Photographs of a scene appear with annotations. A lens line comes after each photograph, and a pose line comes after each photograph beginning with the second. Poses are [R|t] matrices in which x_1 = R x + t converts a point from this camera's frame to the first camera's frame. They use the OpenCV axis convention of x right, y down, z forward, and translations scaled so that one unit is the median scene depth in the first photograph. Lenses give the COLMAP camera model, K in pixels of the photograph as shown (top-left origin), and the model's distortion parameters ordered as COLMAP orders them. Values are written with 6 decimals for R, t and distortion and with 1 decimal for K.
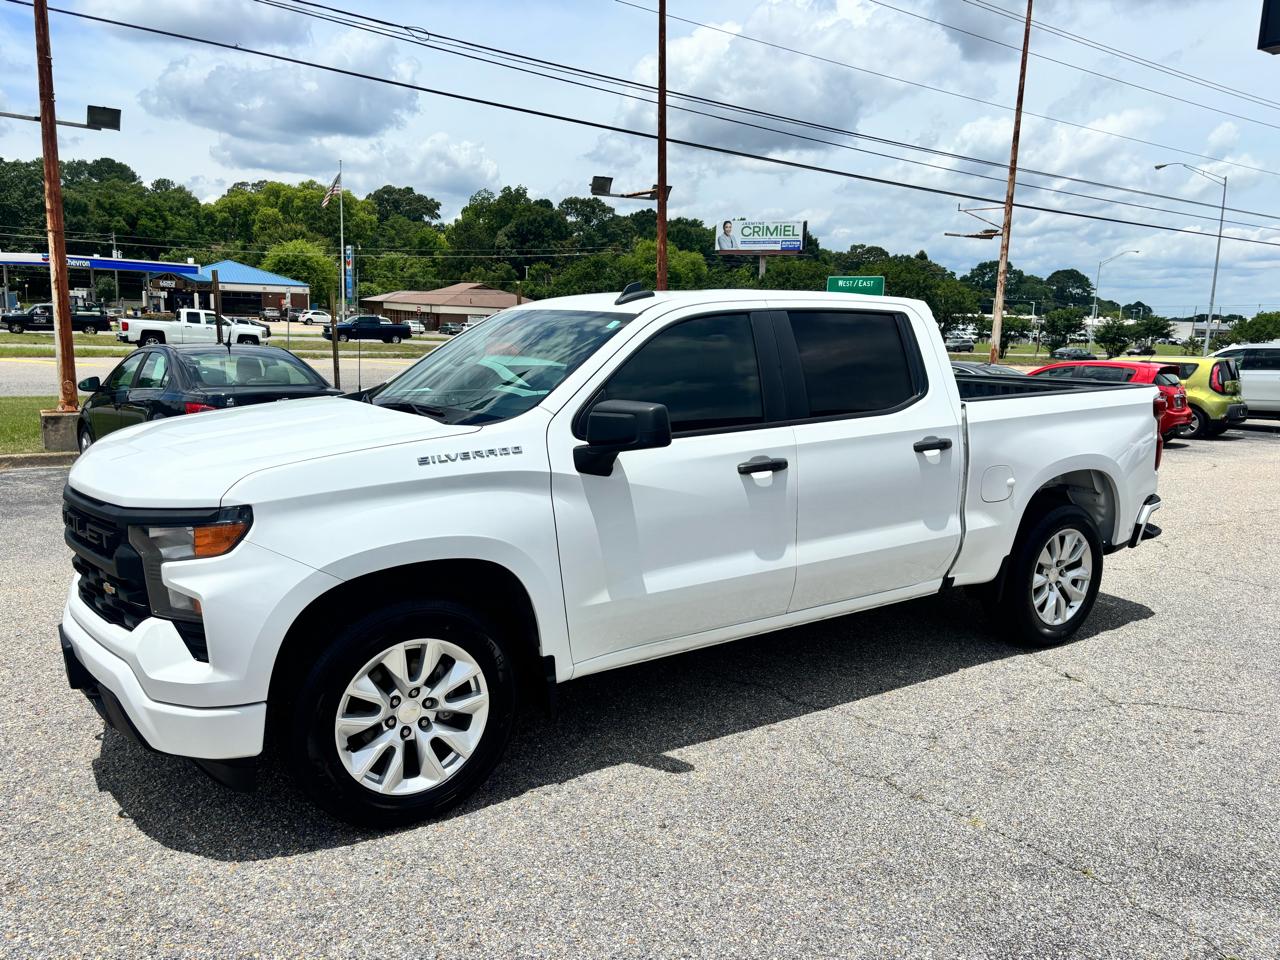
lens RADIAL K [[972.6, 0, 645.4], [0, 972.6, 487.1], [0, 0, 1]] dist [0.039441, -0.041012]
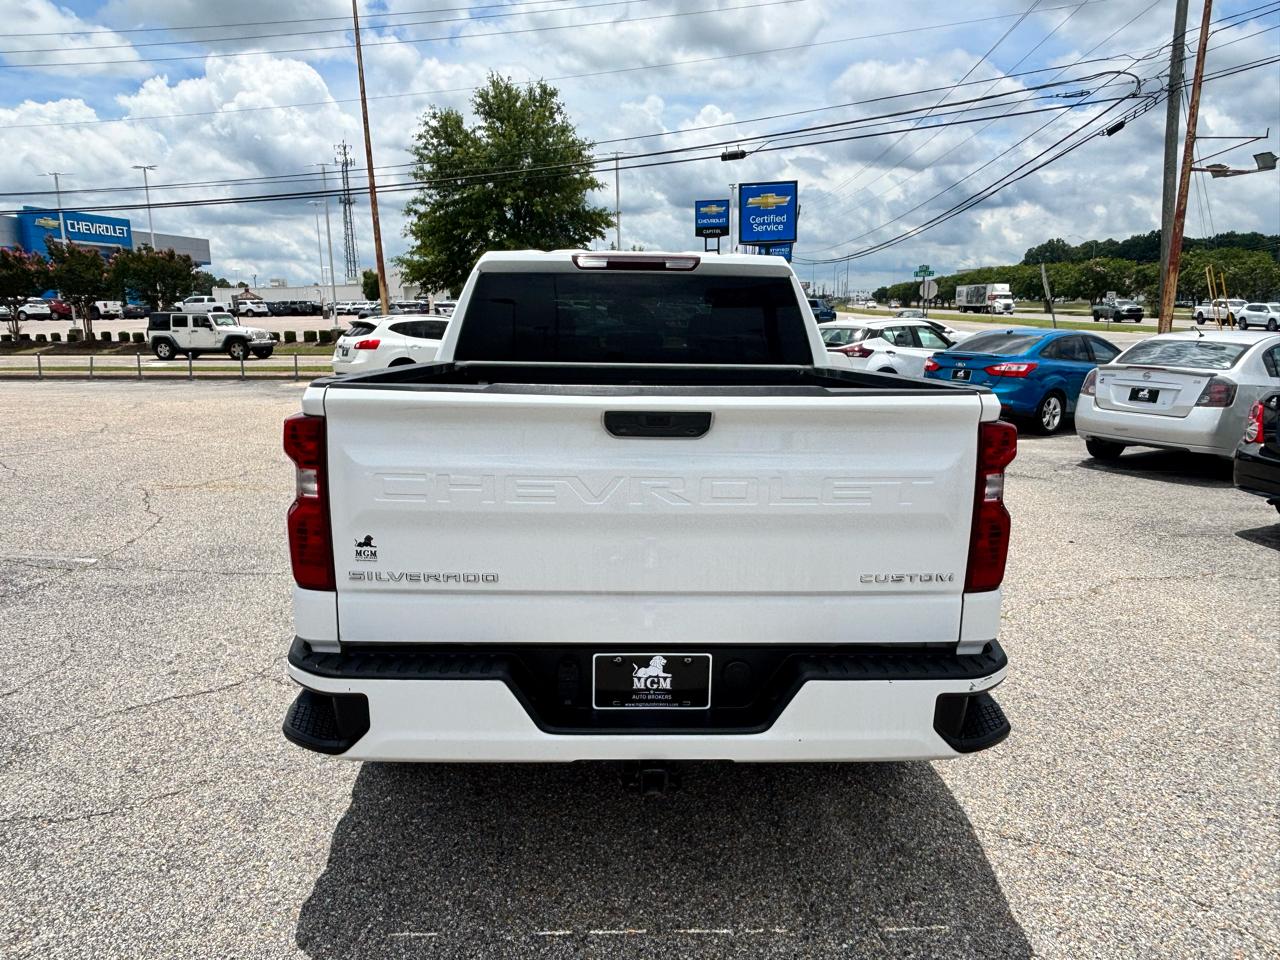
lens RADIAL K [[877.9, 0, 641.3], [0, 877.9, 483.4], [0, 0, 1]] dist [0.033152, -0.049830]
pose [[-0.529238, 0.134397, -0.837762, 0.961979], [-0.157388, 0.954689, 0.252582, -0.224986], [0.833748, 0.265530, -0.484105, 1.649428]]
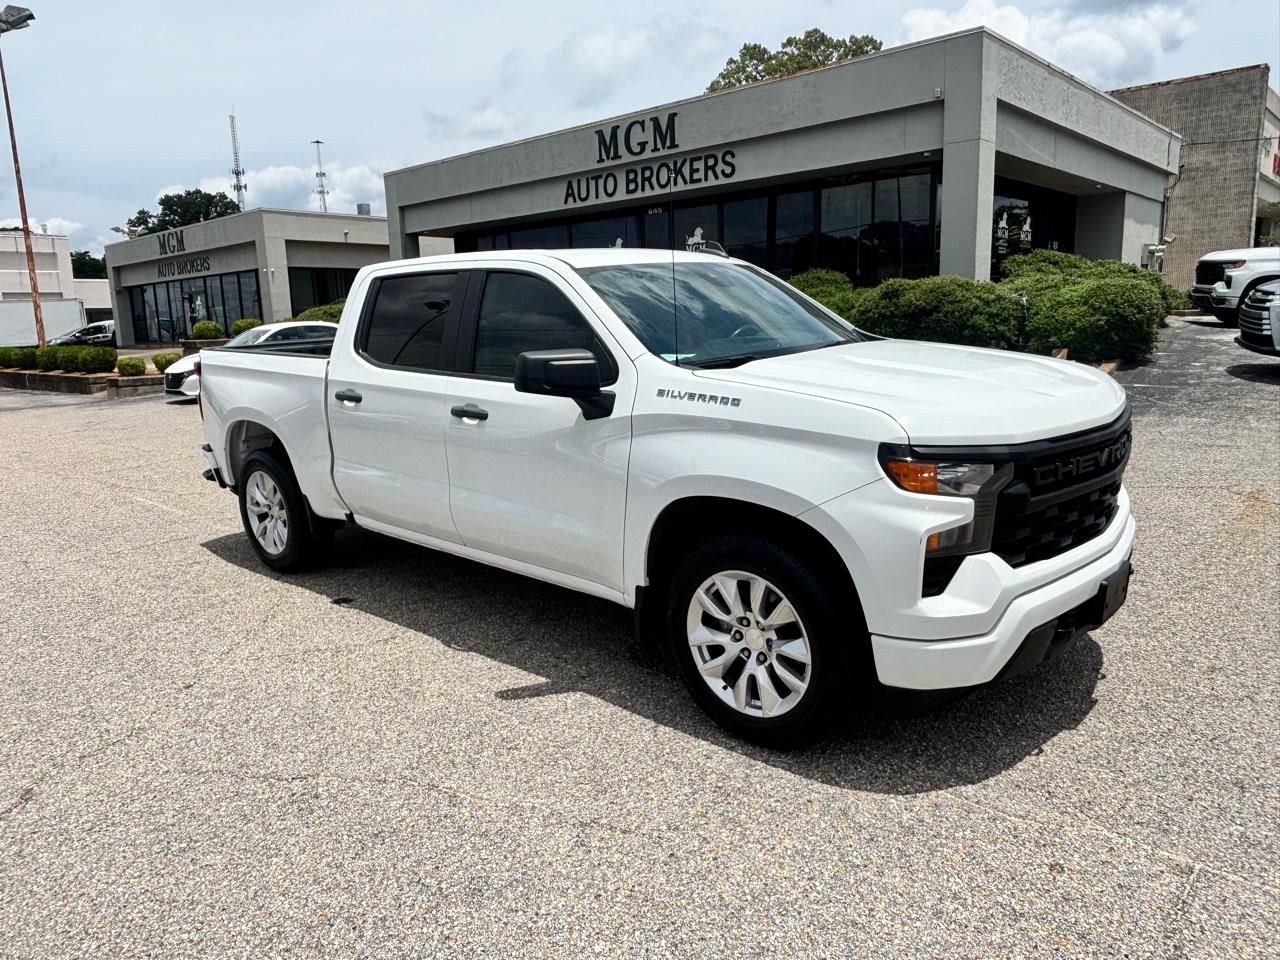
lens RADIAL K [[877.9, 0, 641.0], [0, 877.9, 481.0], [0, 0, 1]] dist [0.033152, -0.049830]
pose [[-0.243207, -0.203763, 0.948331, -1.007092], [0.197652, 0.946762, 0.254116, -0.201556], [-0.949623, 0.249242, -0.189985, 1.238020]]
